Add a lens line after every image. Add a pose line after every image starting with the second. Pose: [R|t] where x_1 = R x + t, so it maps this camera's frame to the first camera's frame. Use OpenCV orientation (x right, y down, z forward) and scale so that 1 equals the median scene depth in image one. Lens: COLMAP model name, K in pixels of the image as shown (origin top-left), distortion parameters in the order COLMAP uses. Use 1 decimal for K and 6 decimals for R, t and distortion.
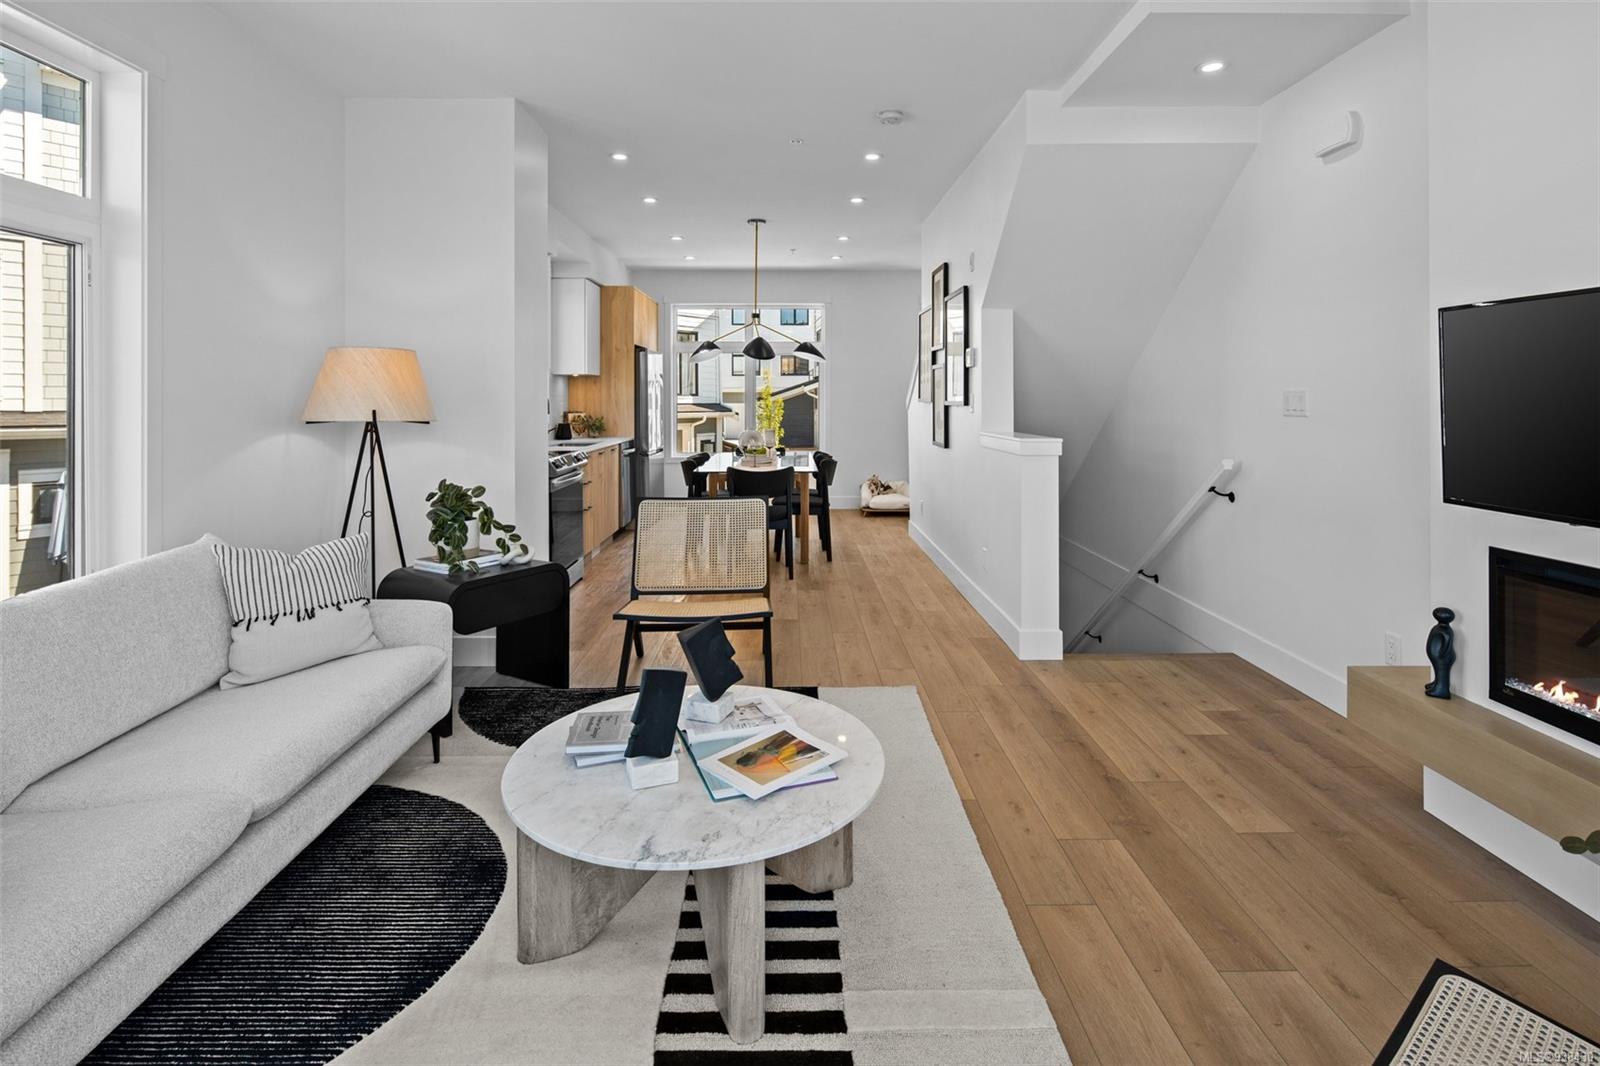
lens RADIAL K [[781.5, 0, 796.8], [0, 781.5, 399.1], [0, 0, 1]] dist [0.003569, -0.011823]
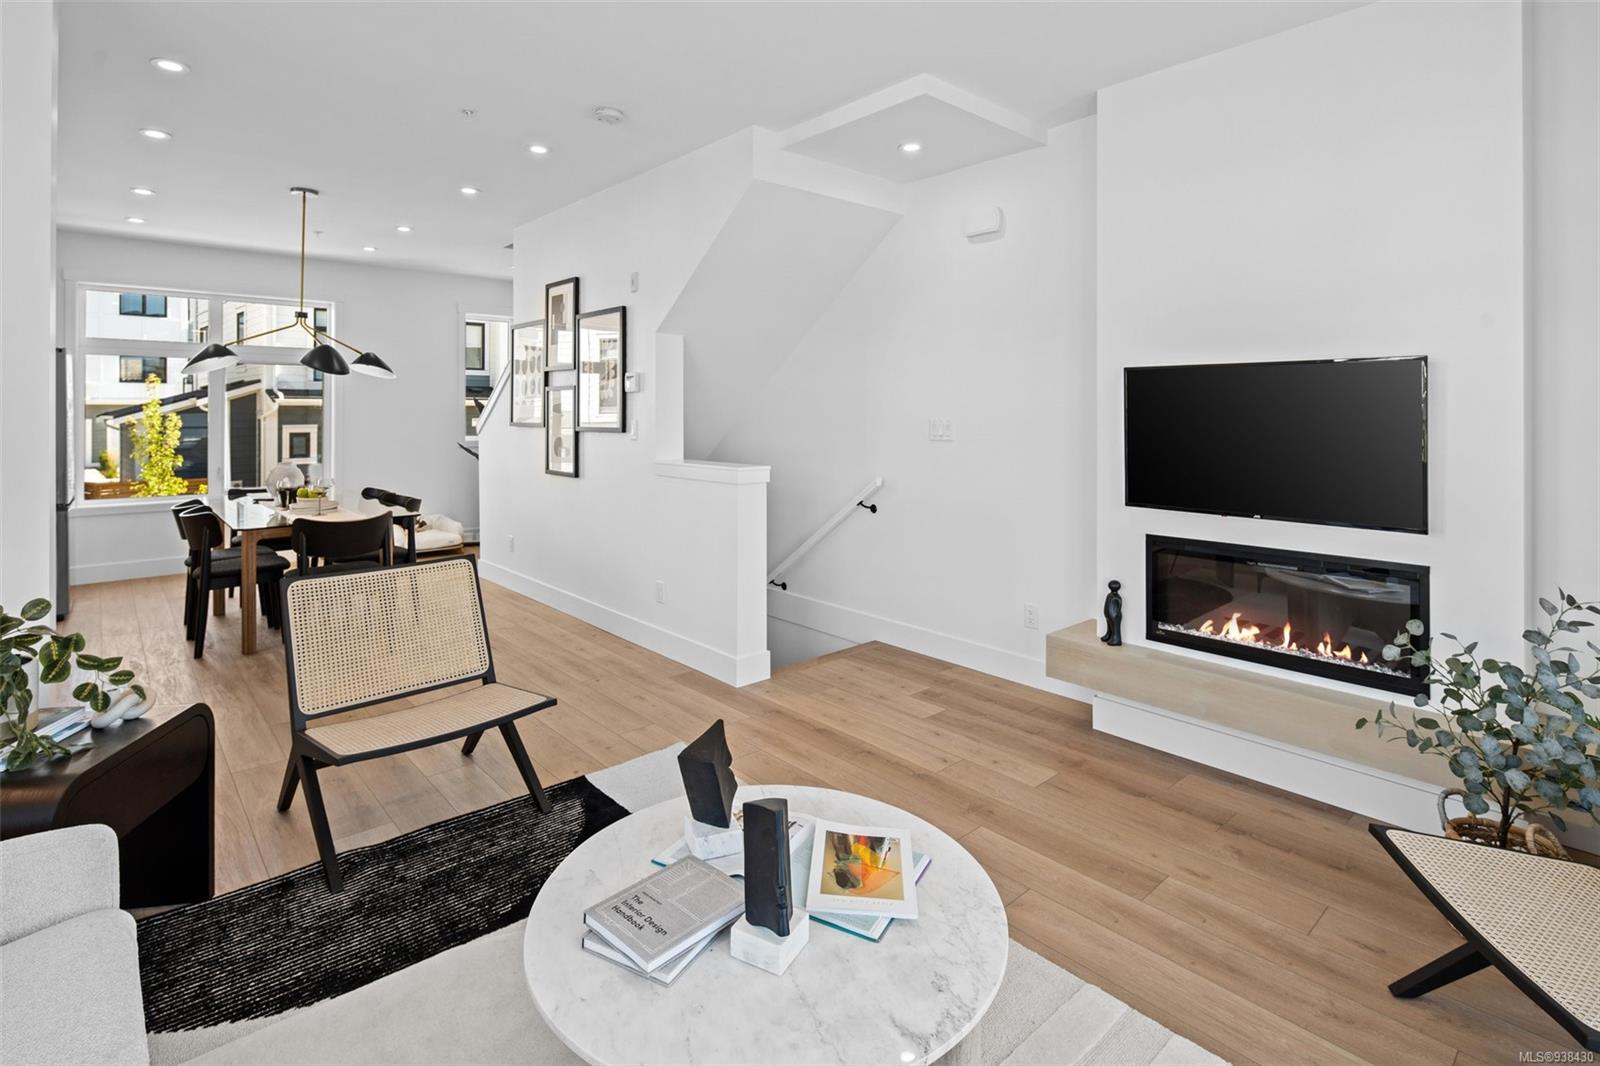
lens RADIAL K [[778.3, 0, 804.4], [0, 778.3, 408.3], [0, 0, 1]] dist [0.000525, -0.007602]
pose [[0.751233, 0.004944, 0.660019, -0.375223], [-0.001363, 0.999981, -0.005939, -0.024048], [-0.660036, 0.003561, 0.751226, 0.228198]]
